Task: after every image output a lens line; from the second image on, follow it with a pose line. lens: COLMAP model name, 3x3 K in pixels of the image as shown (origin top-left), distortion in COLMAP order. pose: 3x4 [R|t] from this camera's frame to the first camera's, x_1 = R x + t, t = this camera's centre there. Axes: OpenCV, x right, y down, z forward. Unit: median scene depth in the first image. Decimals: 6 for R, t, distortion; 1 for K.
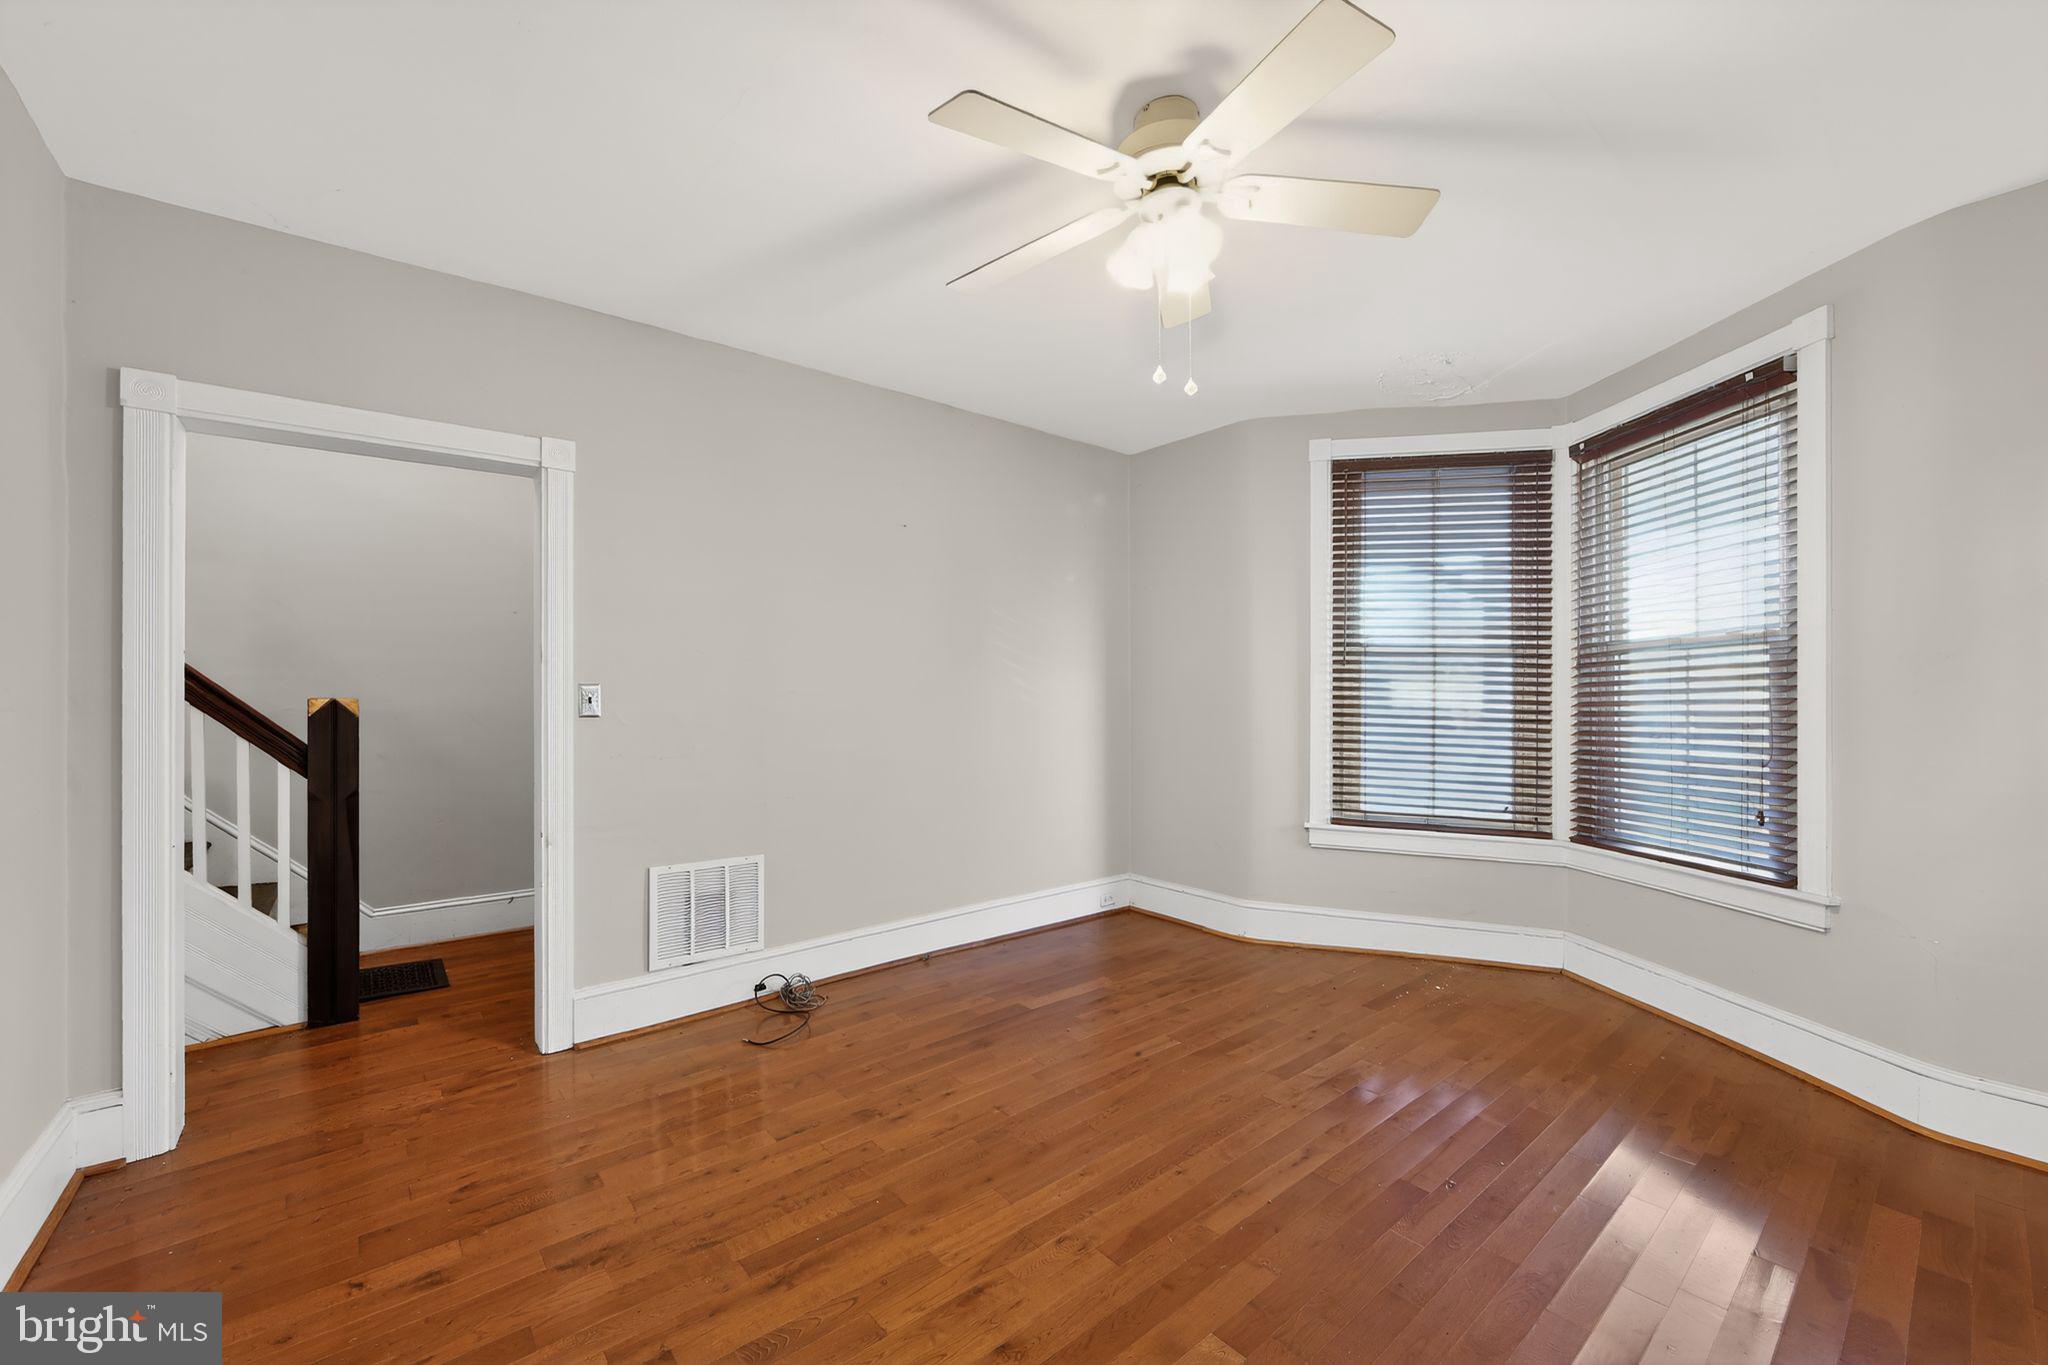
lens RADIAL K [[812.0, 0, 1027.2], [0, 812.0, 690.9], [0, 0, 1]] dist [-0.006721, -0.000043]
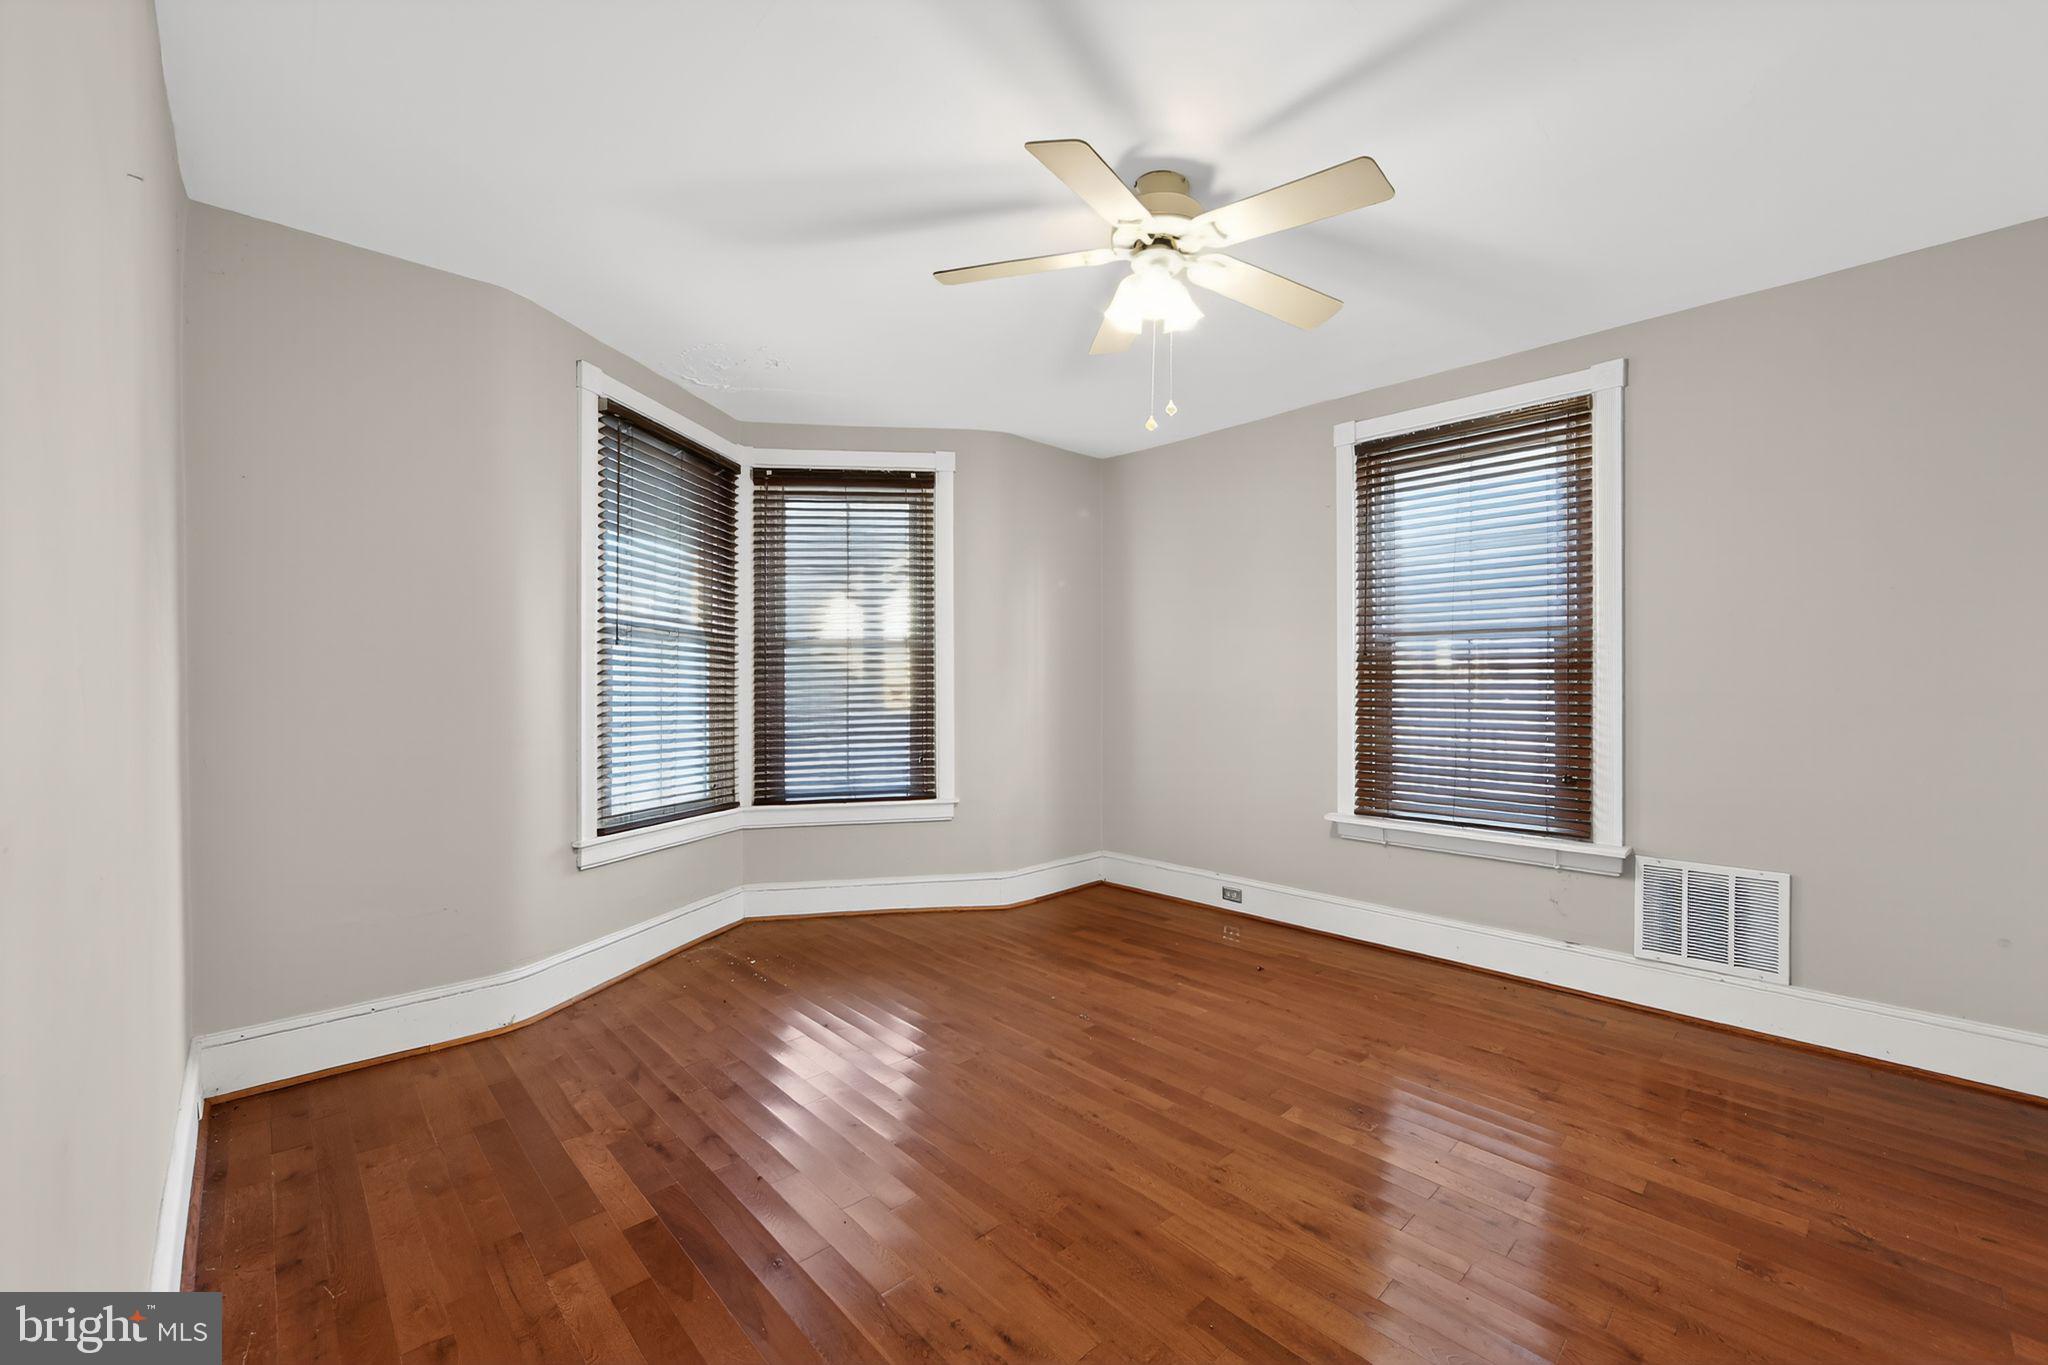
lens RADIAL K [[817.5, 0, 1032.4], [0, 817.5, 671.5], [0, 0, 1]] dist [-0.000804, -0.000044]
pose [[-0.065682, 0.013596, 0.997748, -0.525150], [-0.001713, 0.999904, -0.013738, 0.008227], [-0.997839, -0.002612, -0.065652, 0.666767]]
